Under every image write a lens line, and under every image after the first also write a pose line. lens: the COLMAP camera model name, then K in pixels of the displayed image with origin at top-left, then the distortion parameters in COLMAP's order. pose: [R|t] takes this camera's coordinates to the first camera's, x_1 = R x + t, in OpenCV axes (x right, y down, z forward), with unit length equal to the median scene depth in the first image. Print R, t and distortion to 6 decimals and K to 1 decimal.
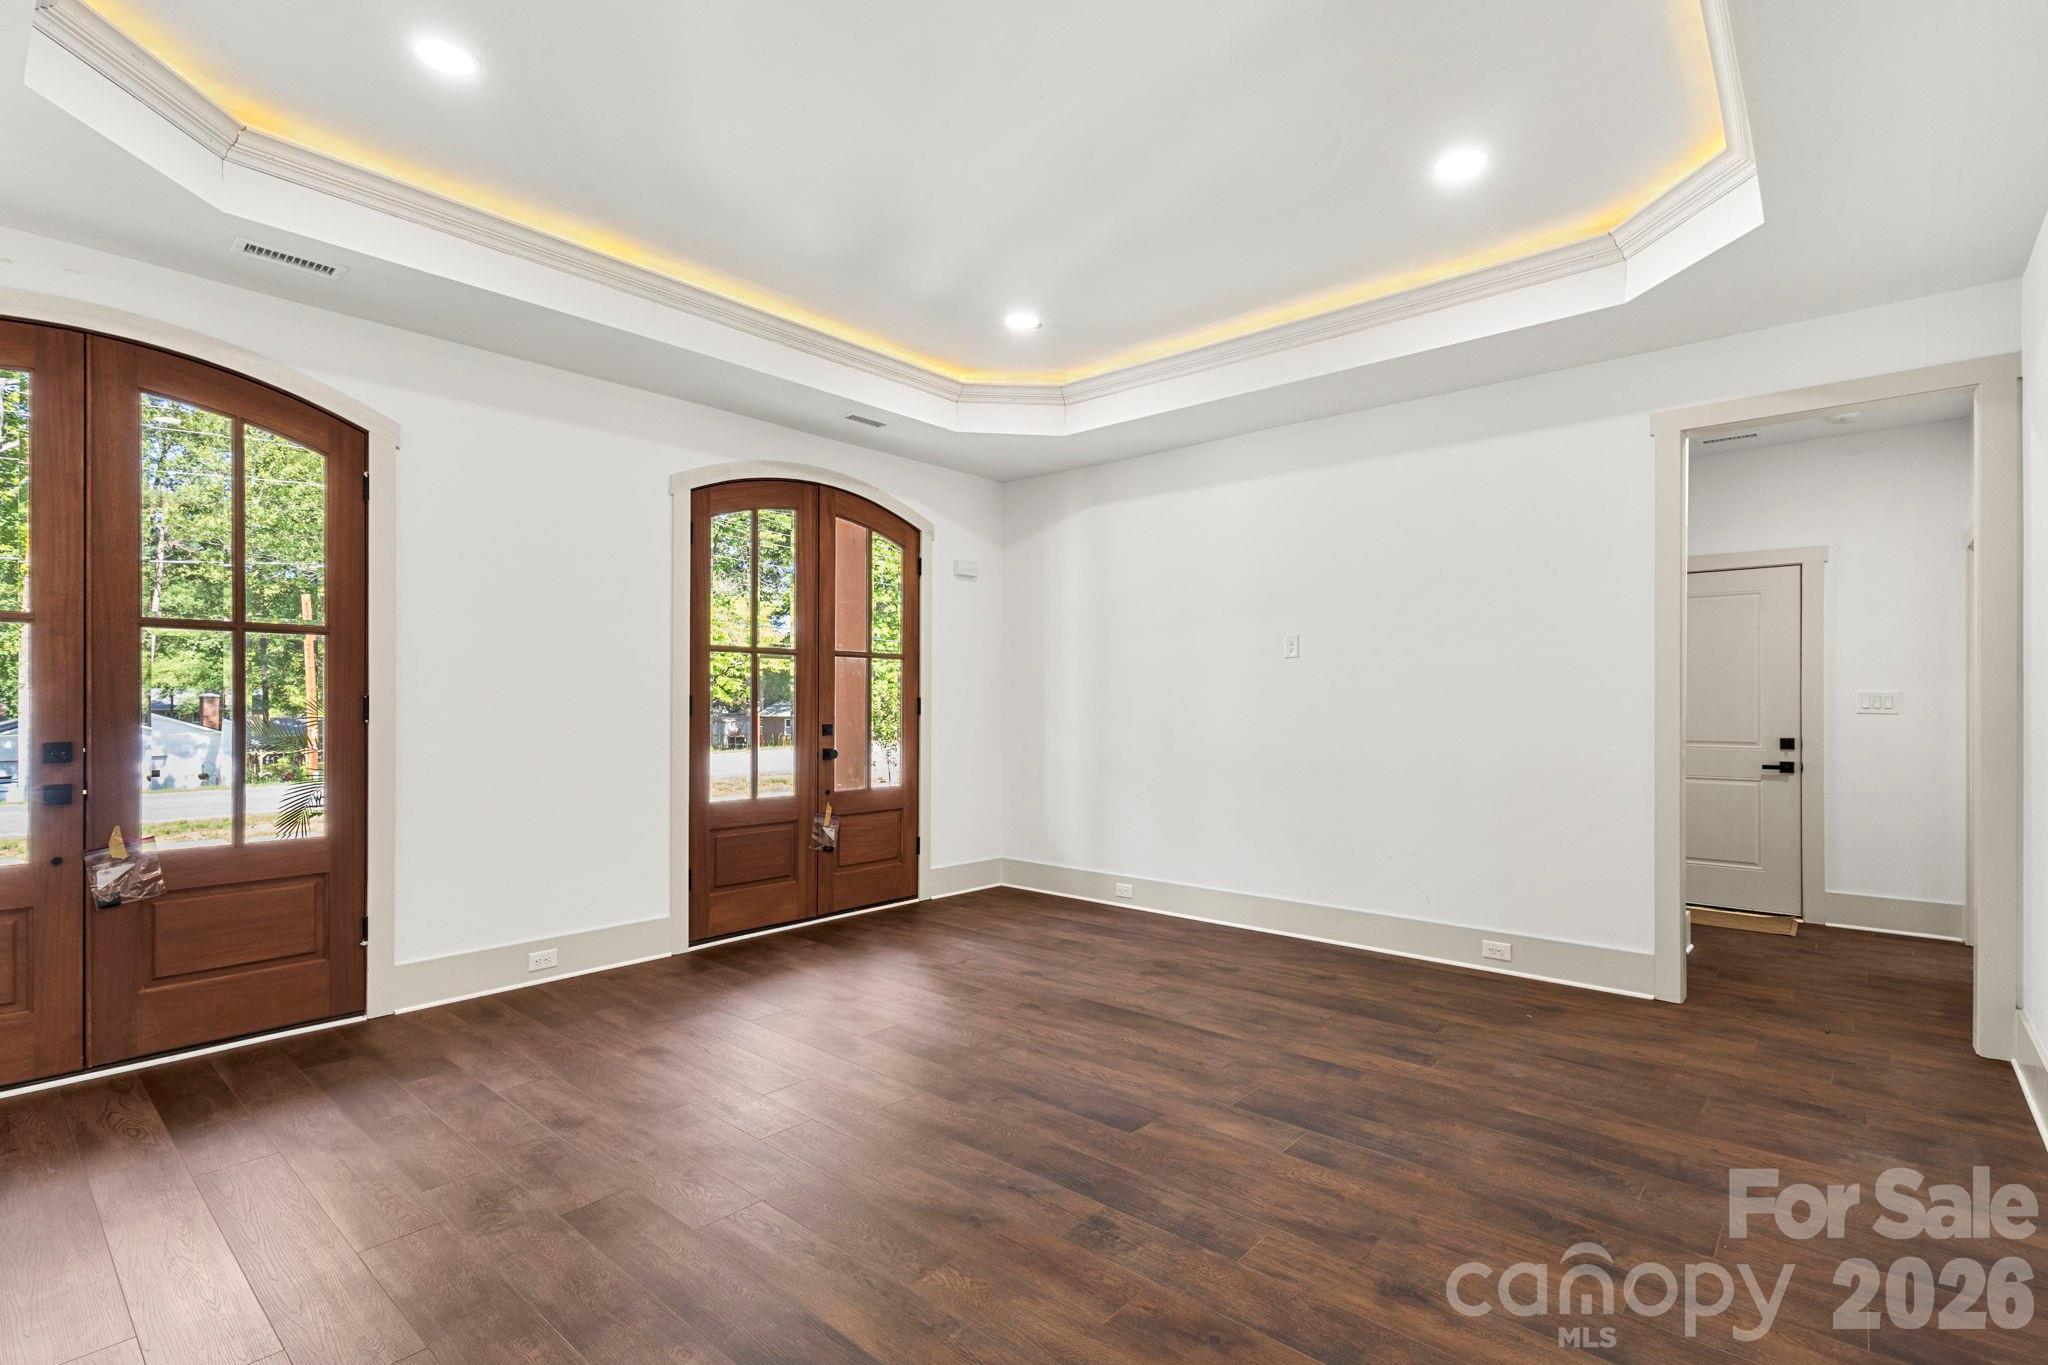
lens RADIAL K [[960.8, 0, 1021.3], [0, 960.8, 692.3], [0, 0, 1]] dist [0.004739, 0.000469]
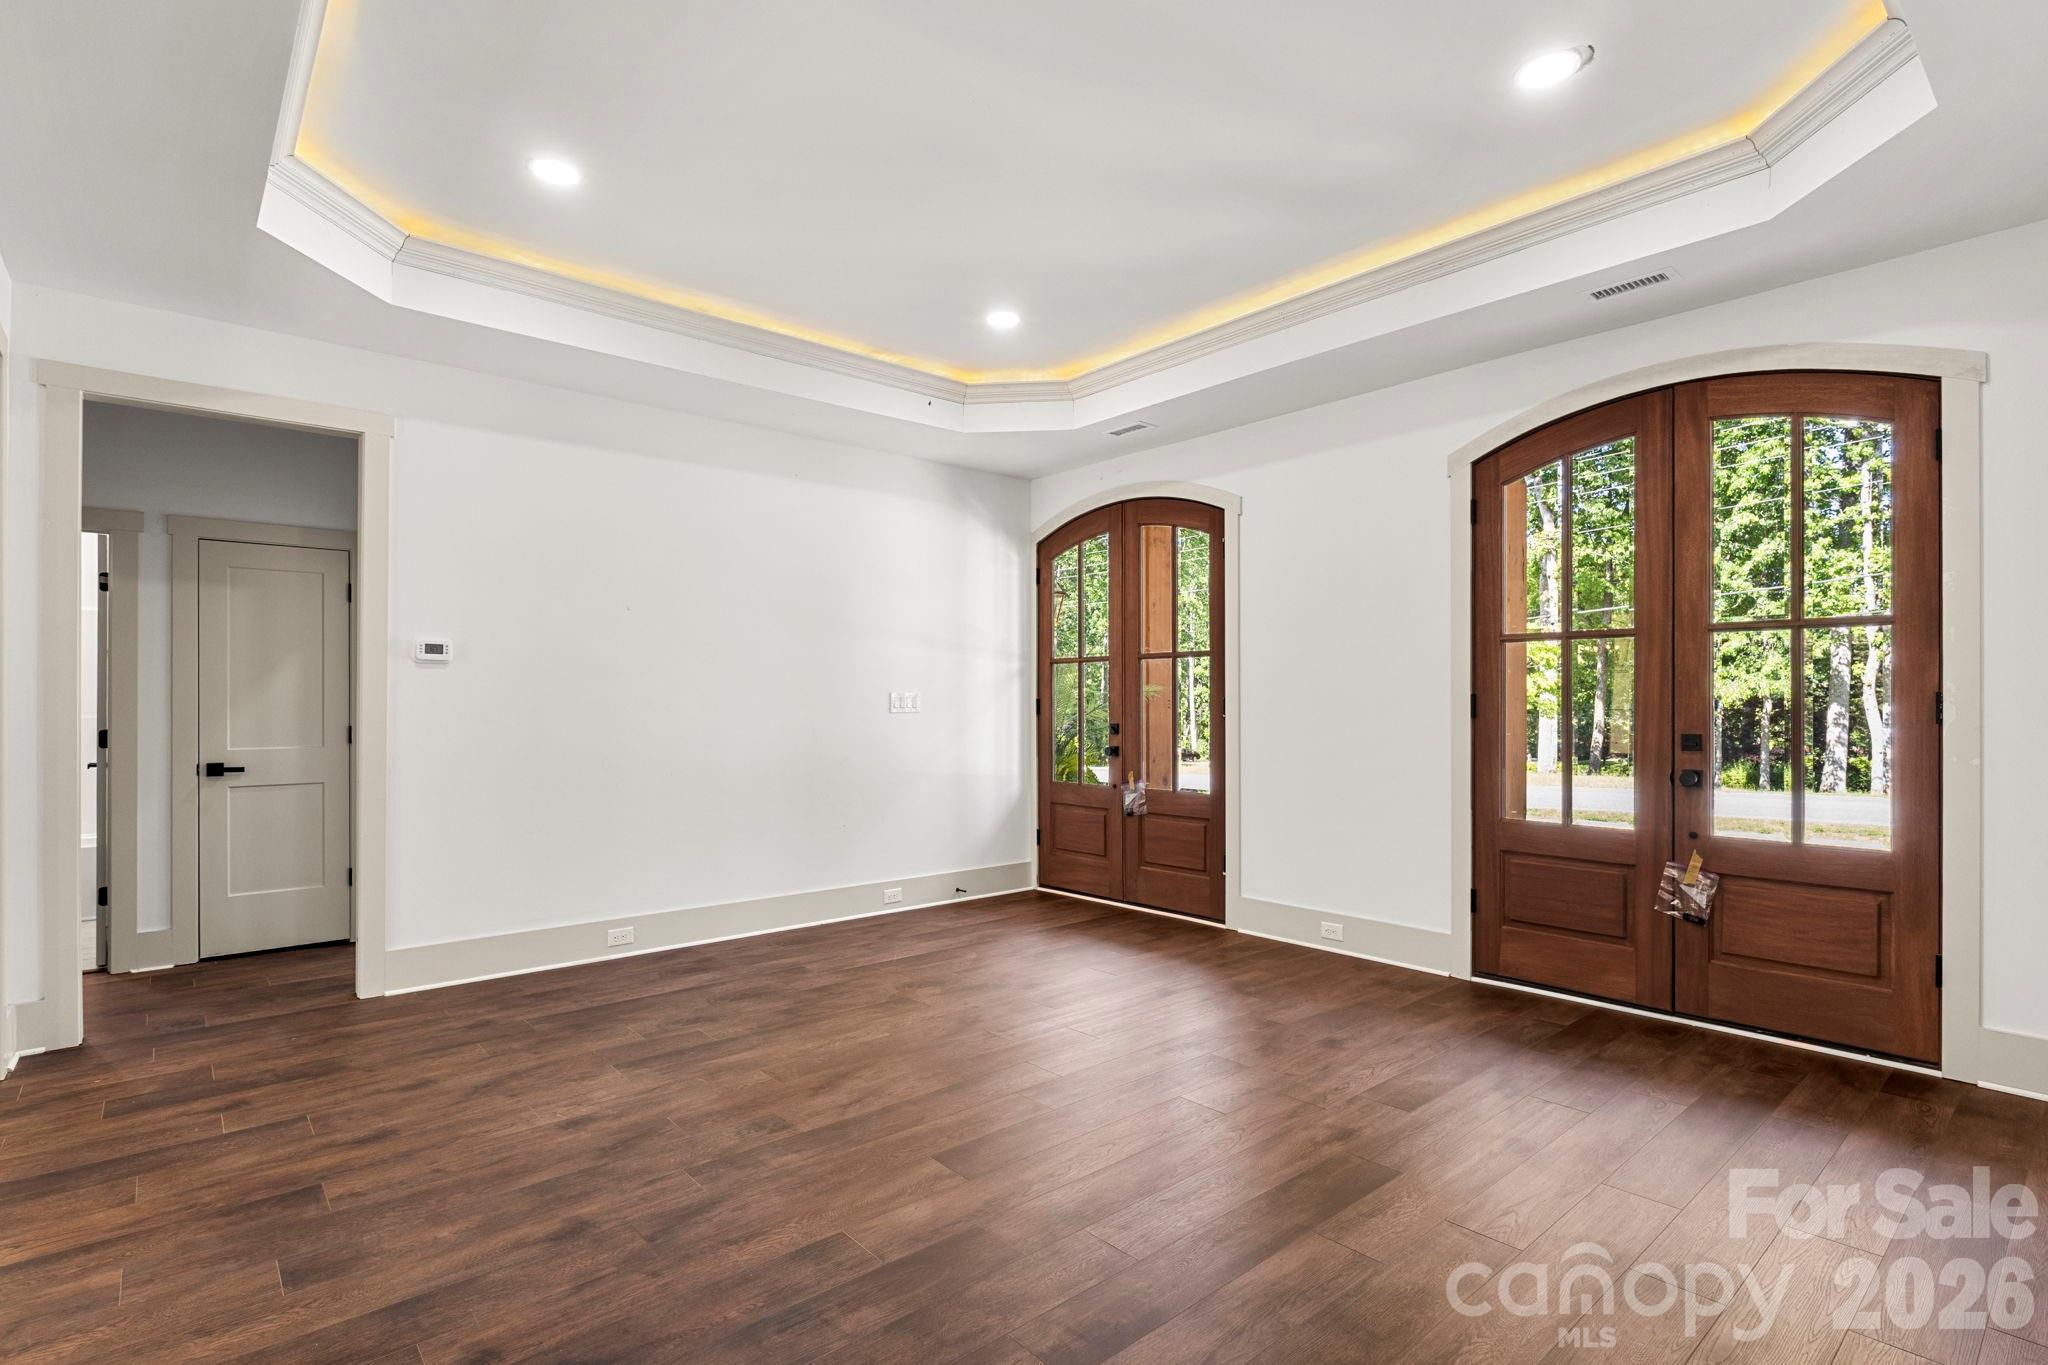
lens RADIAL K [[997.5, 0, 1031.0], [0, 997.5, 694.1], [0, 0, 1]] dist [-0.000548, -0.000453]
pose [[-0.132196, -0.006697, -0.991201, 0.723729], [0.012512, 0.999886, -0.008424, 0.006779], [0.991145, -0.013515, -0.132097, 0.826028]]
